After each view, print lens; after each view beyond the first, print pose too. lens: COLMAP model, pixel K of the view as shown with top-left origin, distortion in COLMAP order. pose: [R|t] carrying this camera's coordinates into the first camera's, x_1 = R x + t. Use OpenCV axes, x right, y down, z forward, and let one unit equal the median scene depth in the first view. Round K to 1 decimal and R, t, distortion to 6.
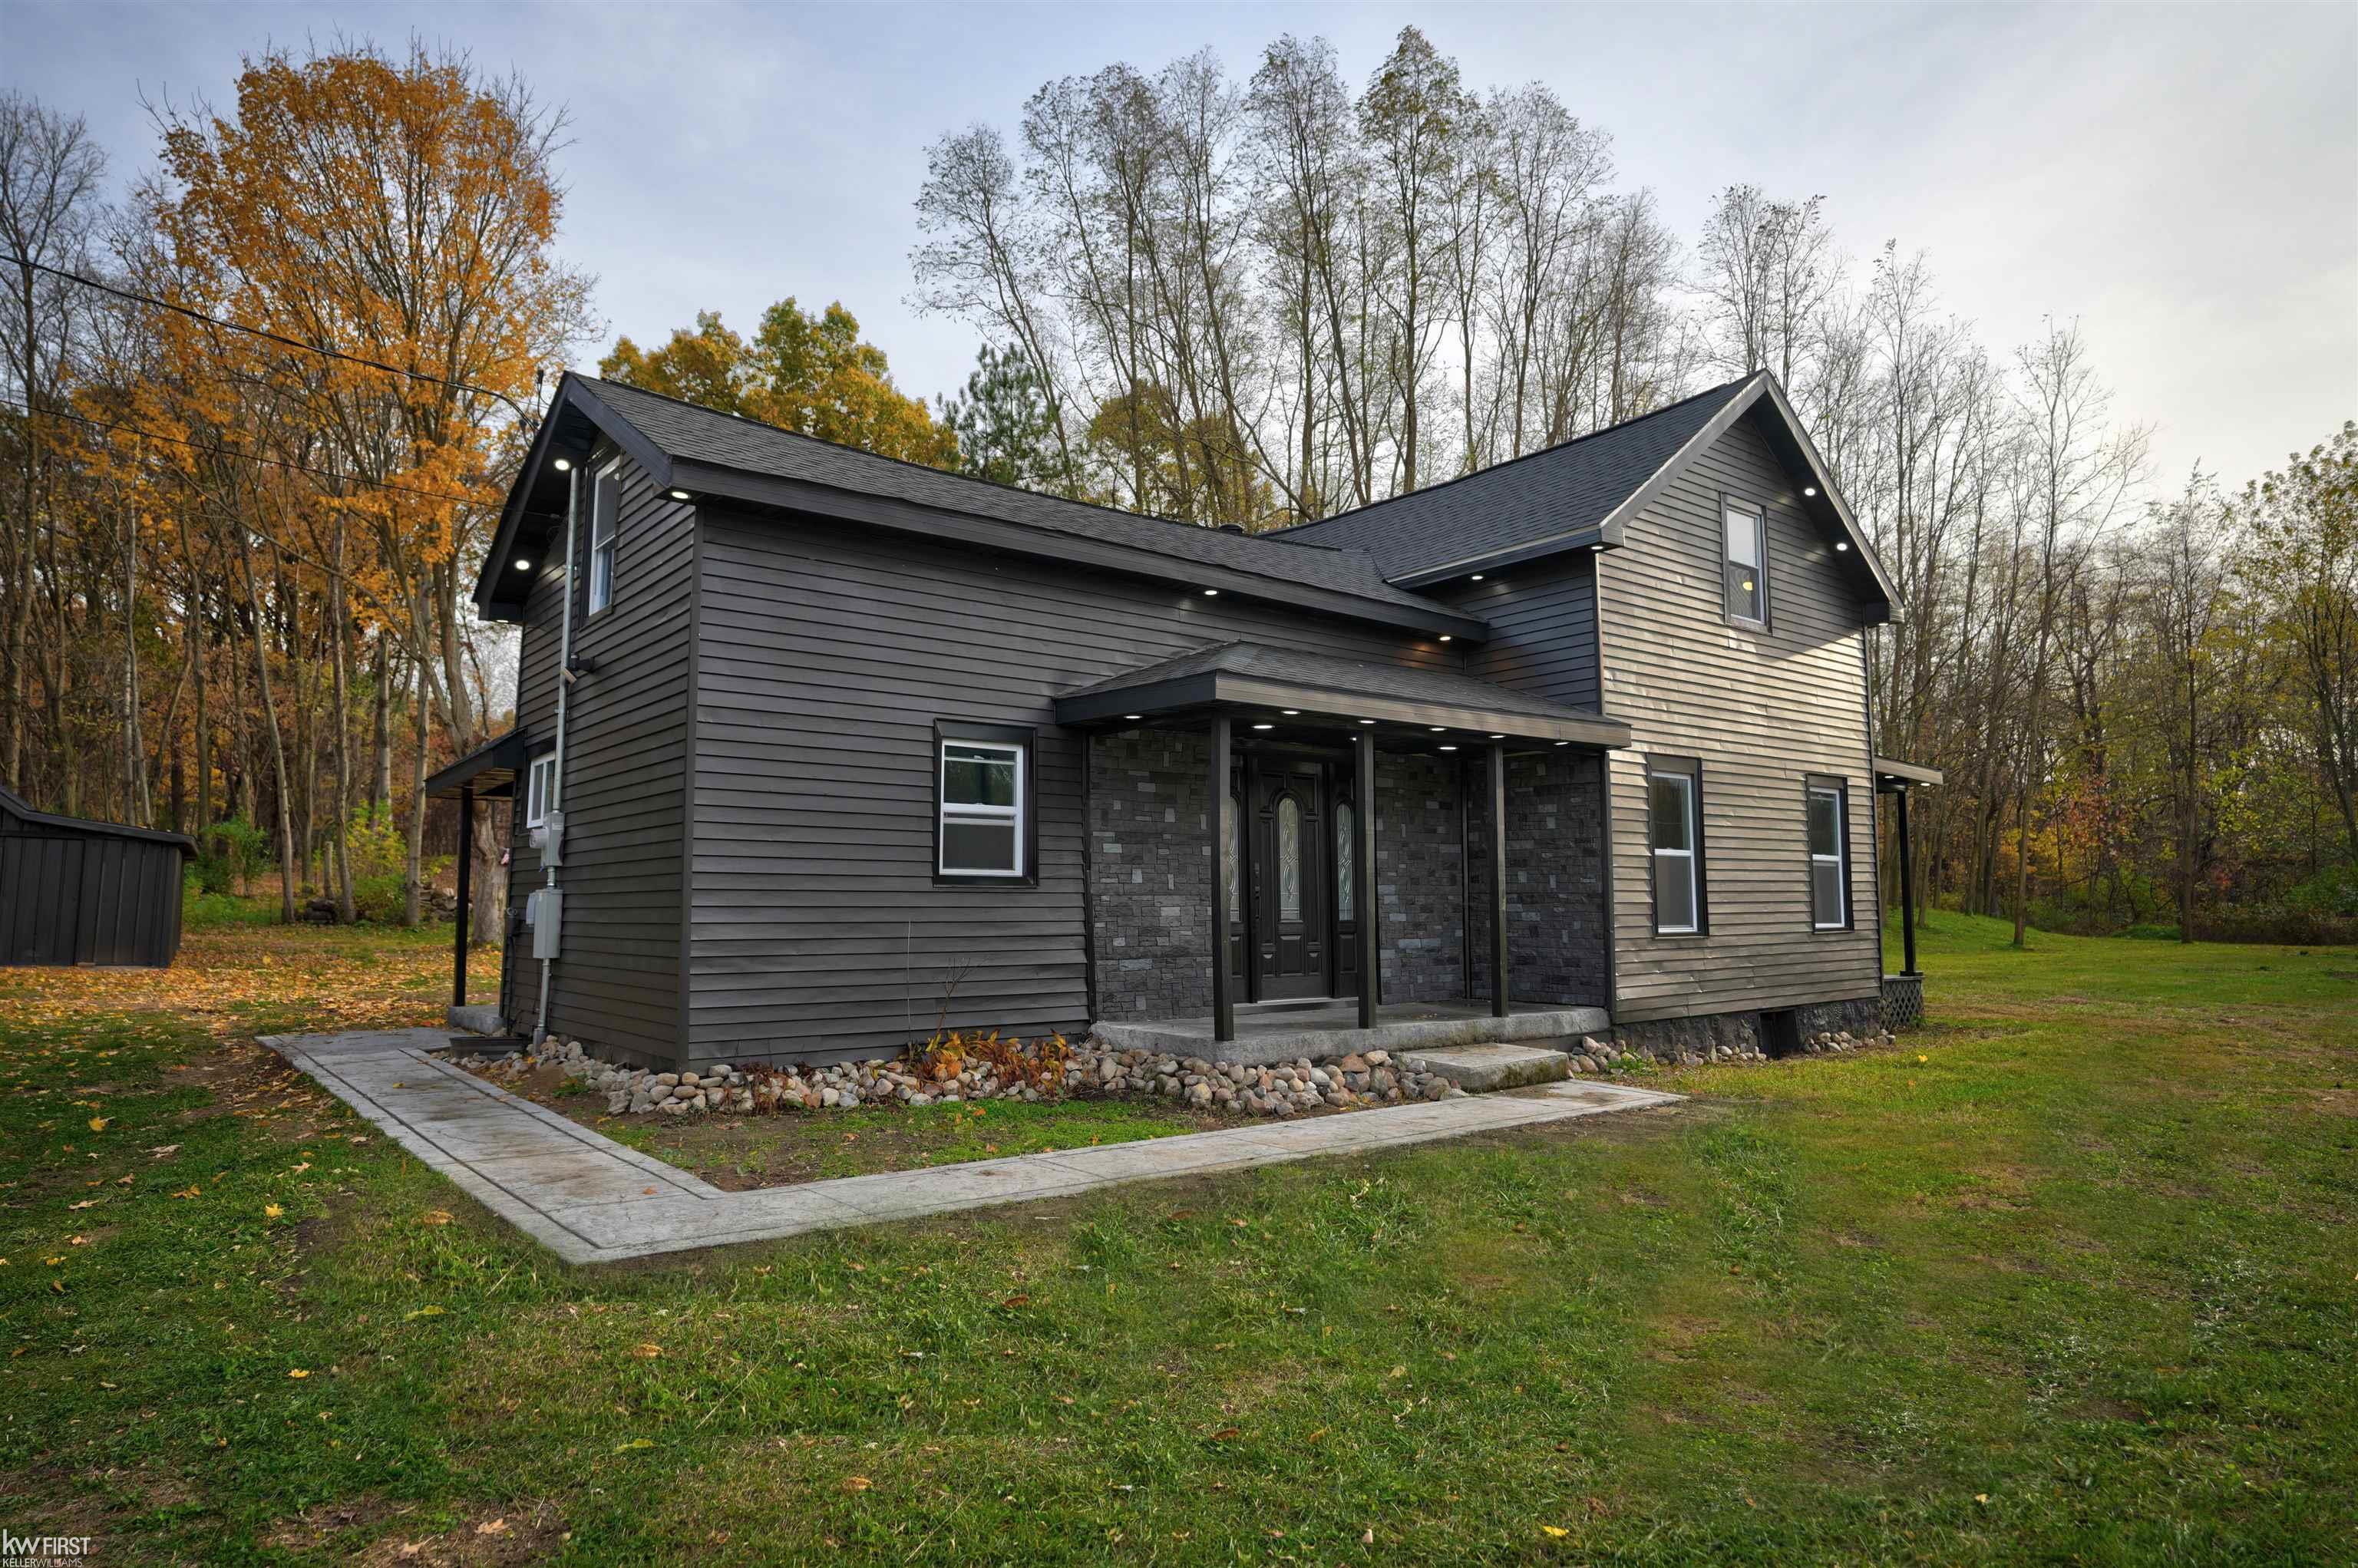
lens RADIAL K [[1391.1, 0, 1181.9], [0, 1391.1, 745.1], [0, 0, 1]] dist [0.000291, 0.000318]
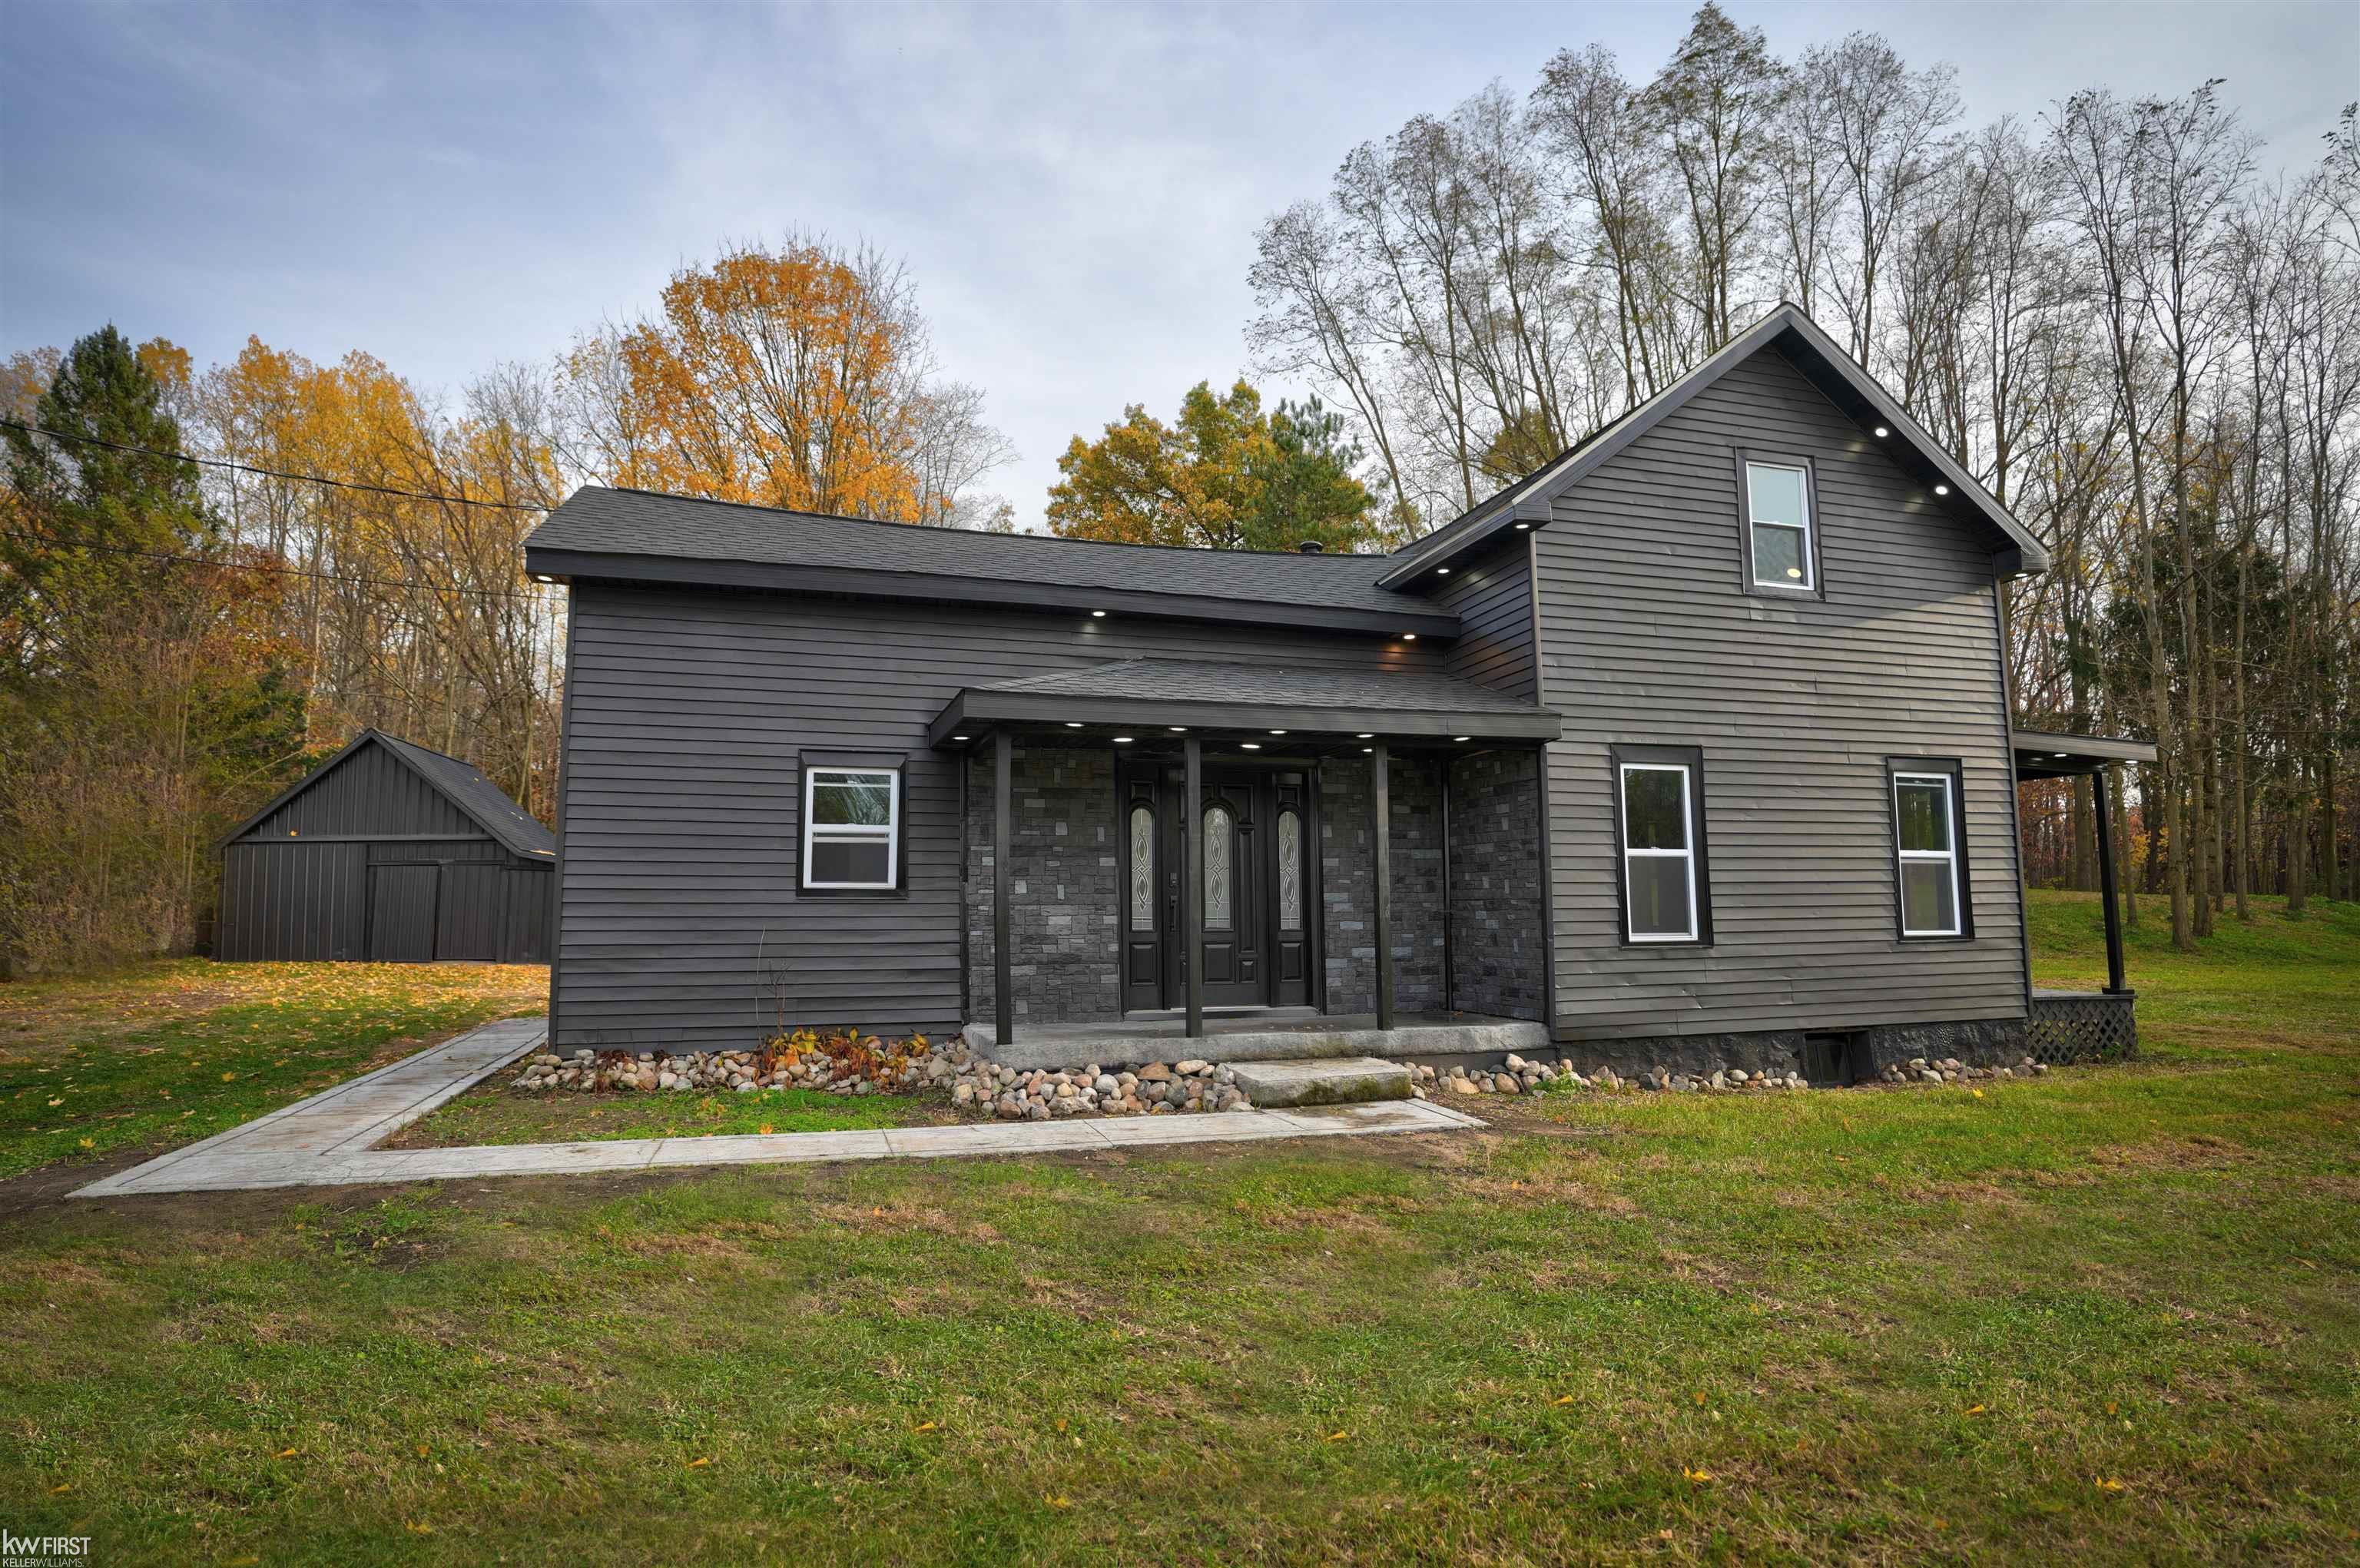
lens RADIAL K [[1285.3, 0, 1179.5], [0, 1285.3, 746.8], [0, 0, 1]] dist [-0.018452, 0.000890]
pose [[0.926699, -0.054311, -0.371859, 0.388943], [0.047968, 0.998503, -0.026296, 0.016358], [0.372731, 0.006531, 0.927917, 0.117105]]
